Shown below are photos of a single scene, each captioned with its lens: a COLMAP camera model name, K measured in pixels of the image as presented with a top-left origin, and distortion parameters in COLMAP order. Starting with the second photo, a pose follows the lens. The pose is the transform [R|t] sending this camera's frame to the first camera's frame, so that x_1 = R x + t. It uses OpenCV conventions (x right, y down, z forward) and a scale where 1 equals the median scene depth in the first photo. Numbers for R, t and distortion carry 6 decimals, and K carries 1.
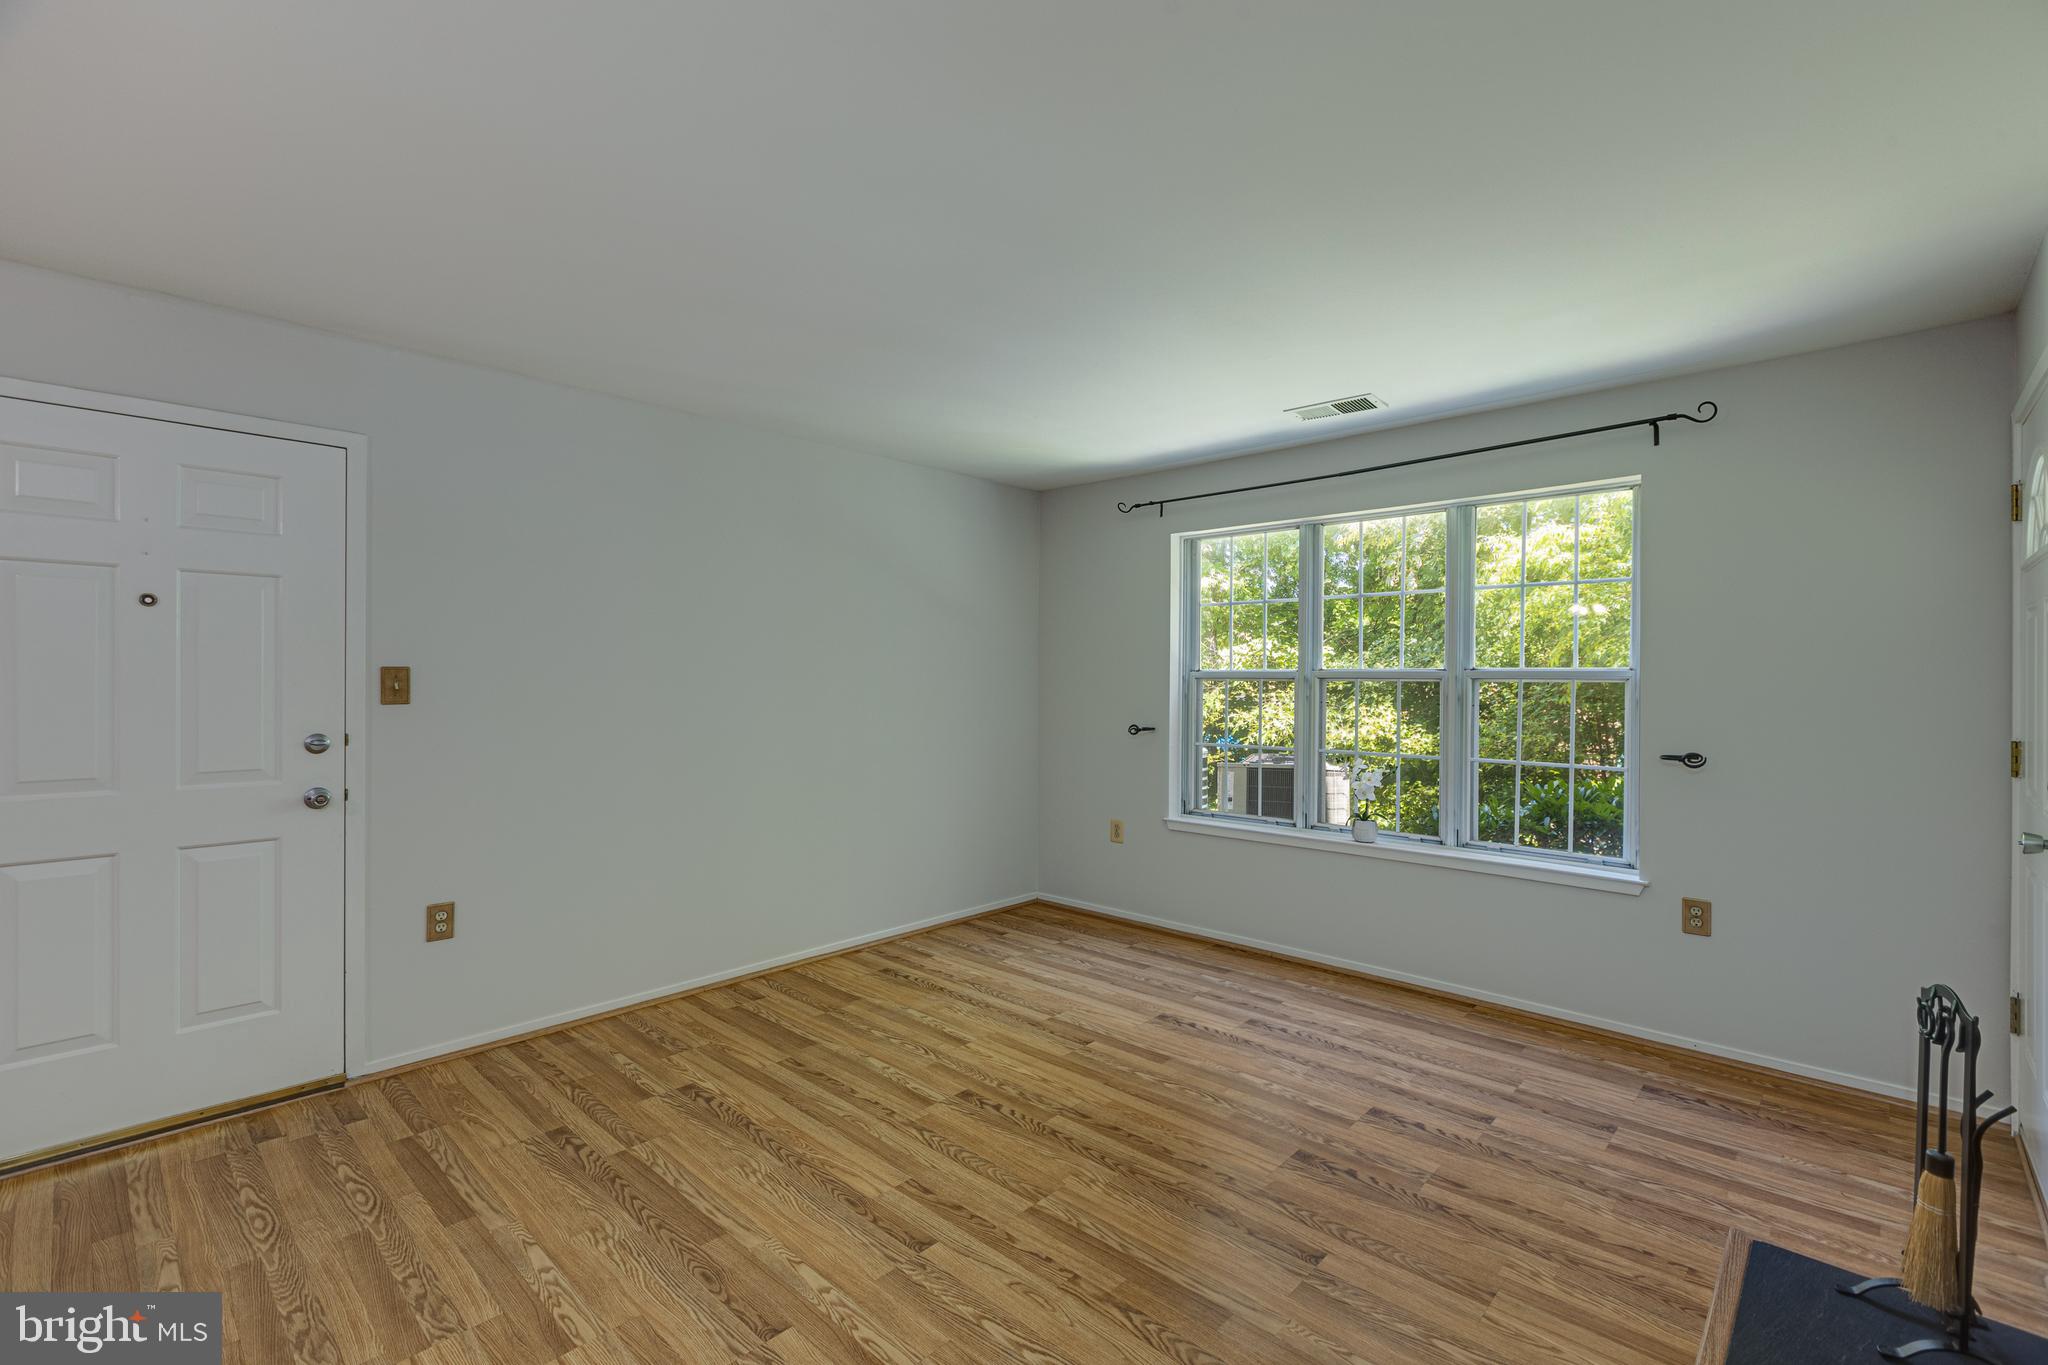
lens RADIAL K [[905.6, 0, 1026.2], [0, 905.6, 680.6], [0, 0, 1]] dist [0.002168, -0.000960]
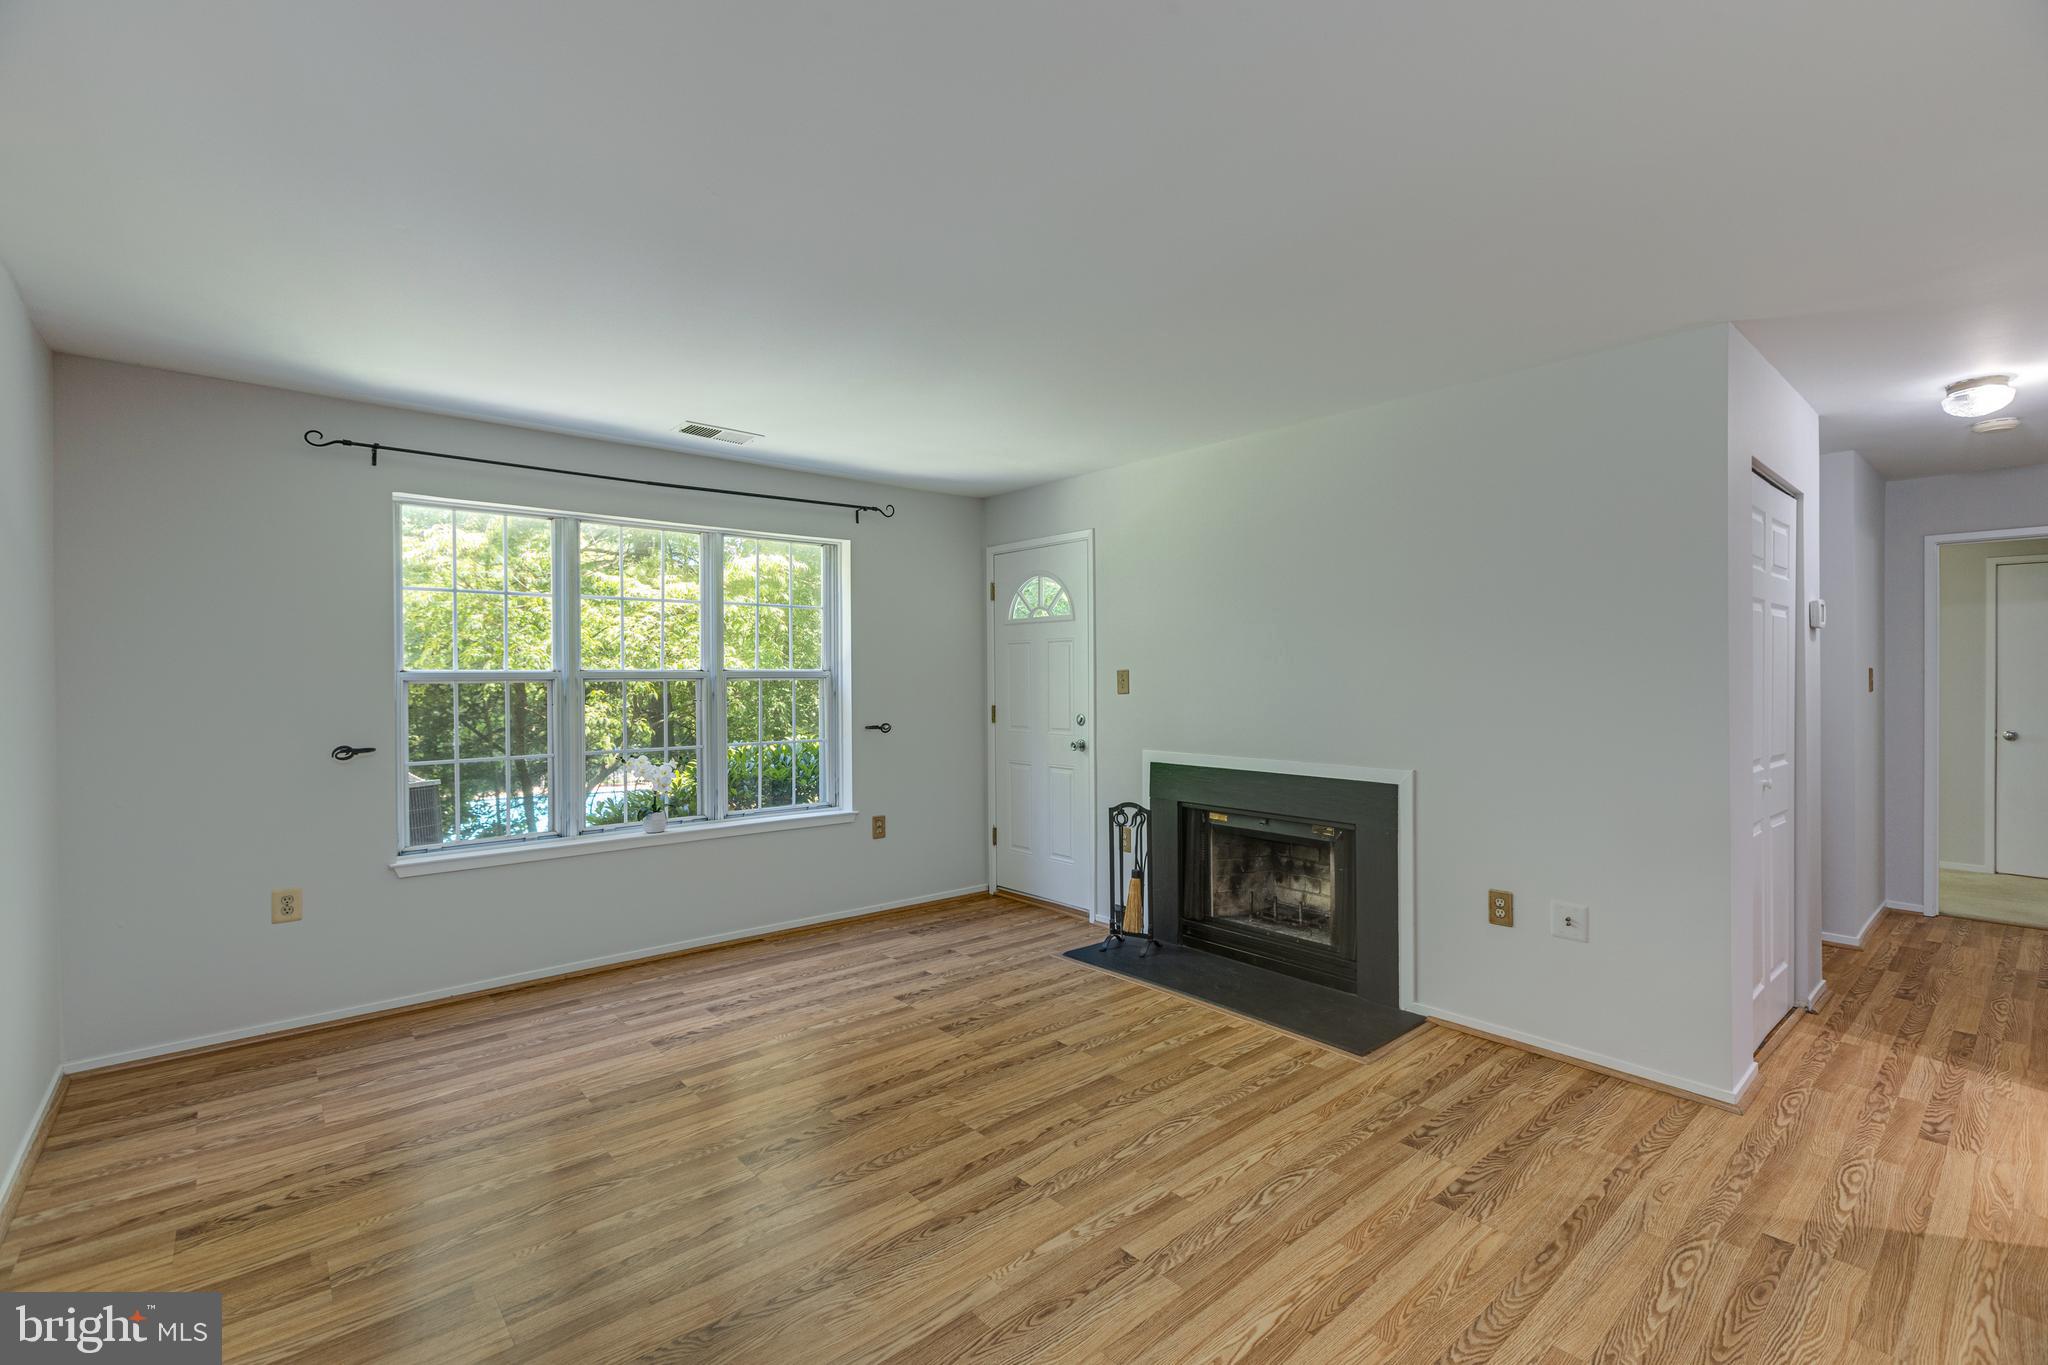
lens RADIAL K [[905.6, 0, 1030.8], [0, 905.6, 681.8], [0, 0, 1]] dist [0.002168, -0.000960]
pose [[0.101199, -0.010315, 0.994813, -0.859331], [0.008972, 0.999915, 0.009456, -0.006343], [-0.994826, 0.007968, 0.101283, 0.610721]]
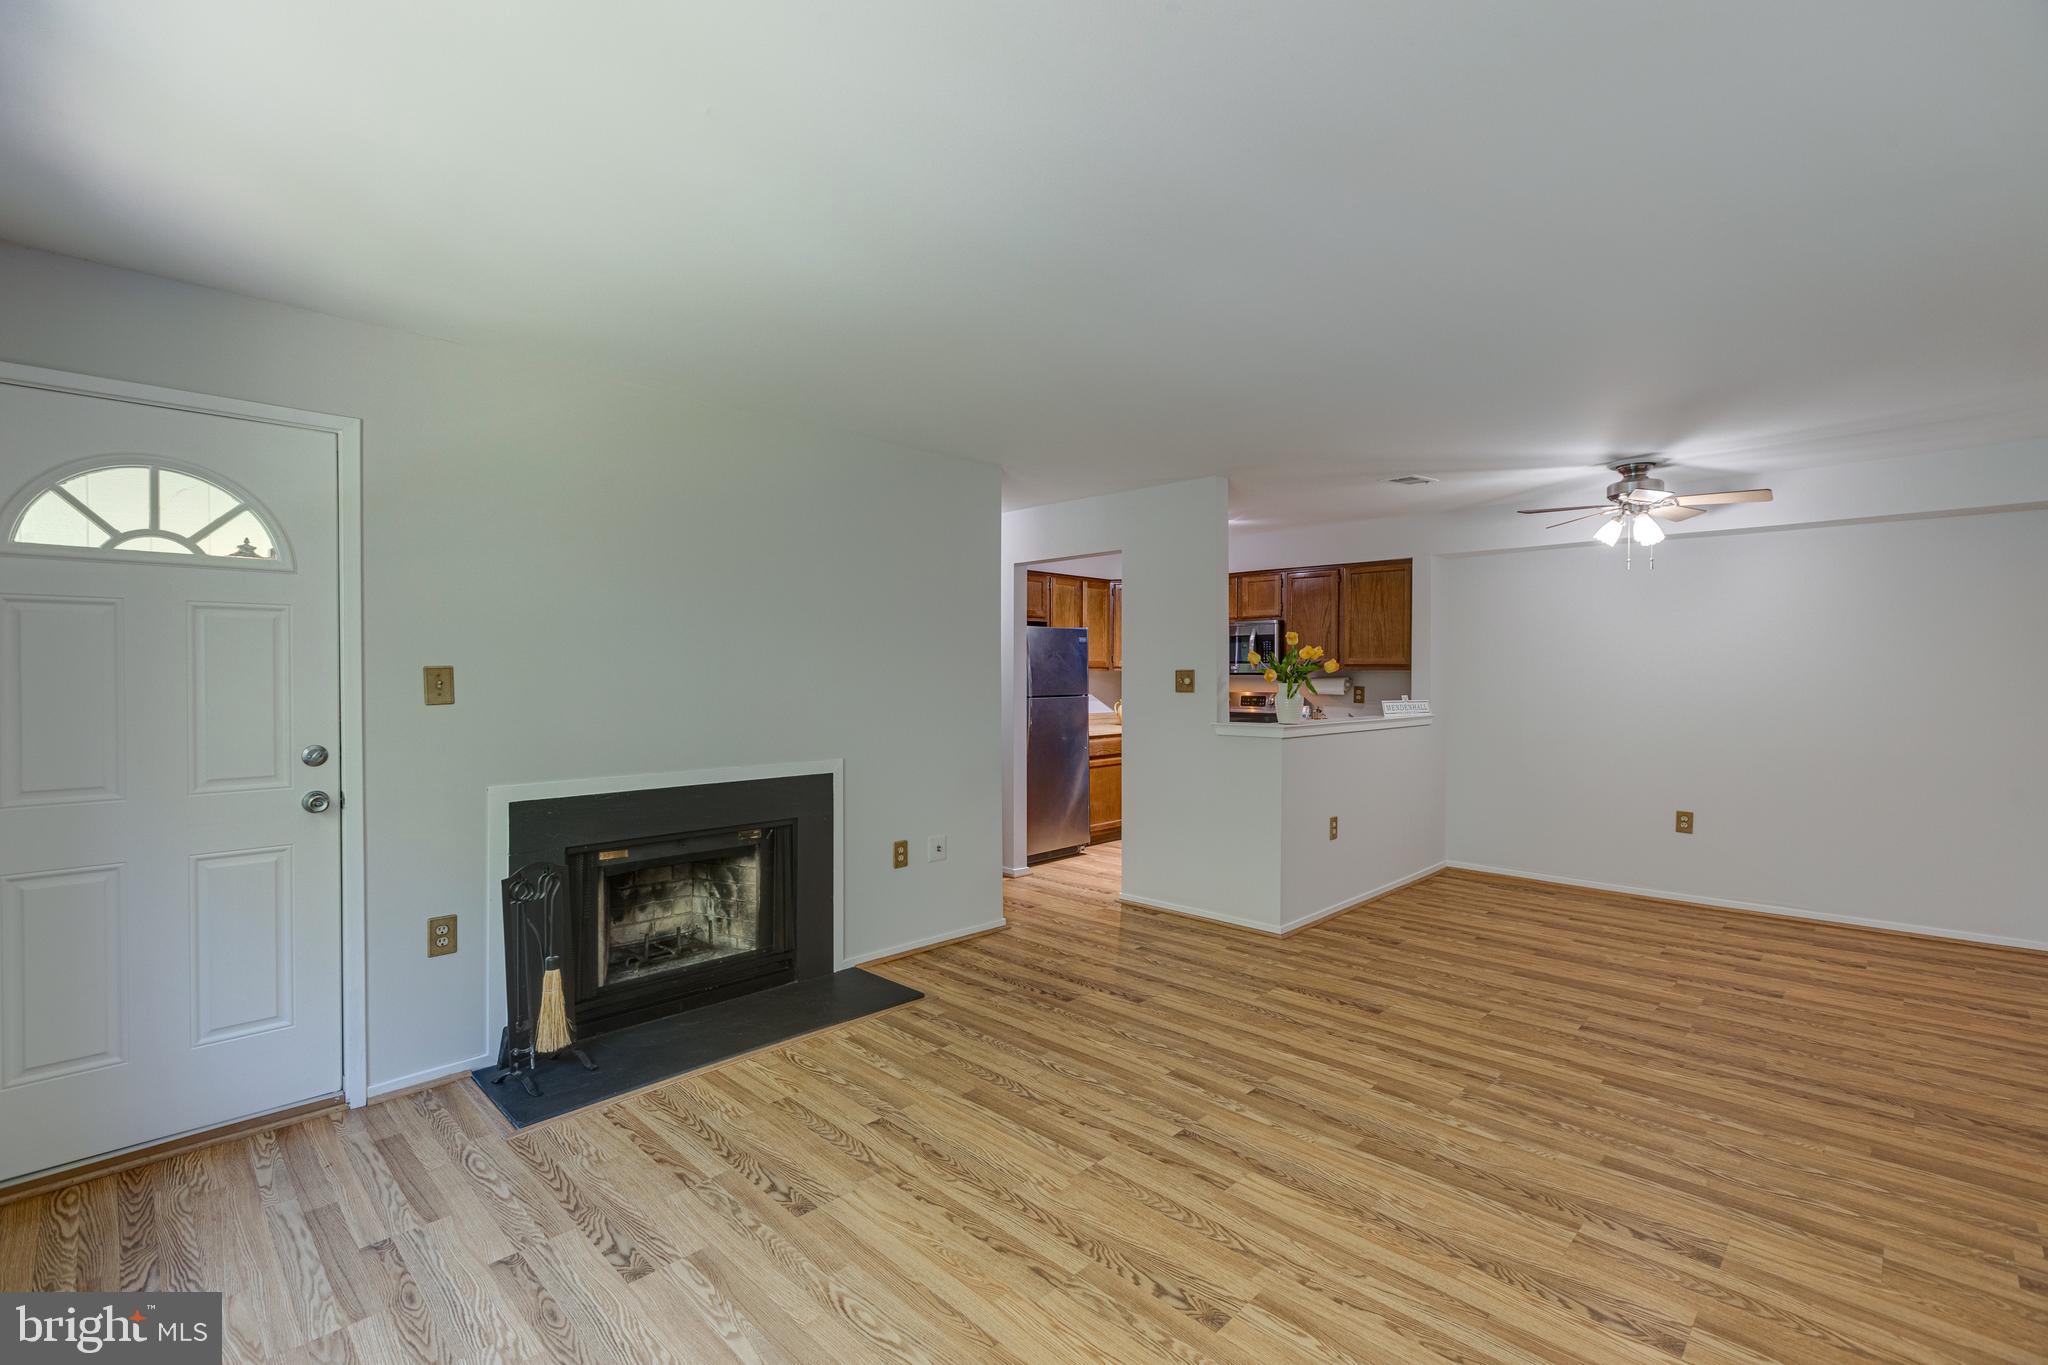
lens RADIAL K [[905.6, 0, 1026.9], [0, 905.6, 680.0], [0, 0, 1]] dist [0.002168, -0.000960]
pose [[-0.999726, -0.004599, 0.022932, 0.053300], [-0.004294, 0.999902, 0.013340, -0.011958], [-0.022991, 0.013238, -0.999648, 1.576277]]
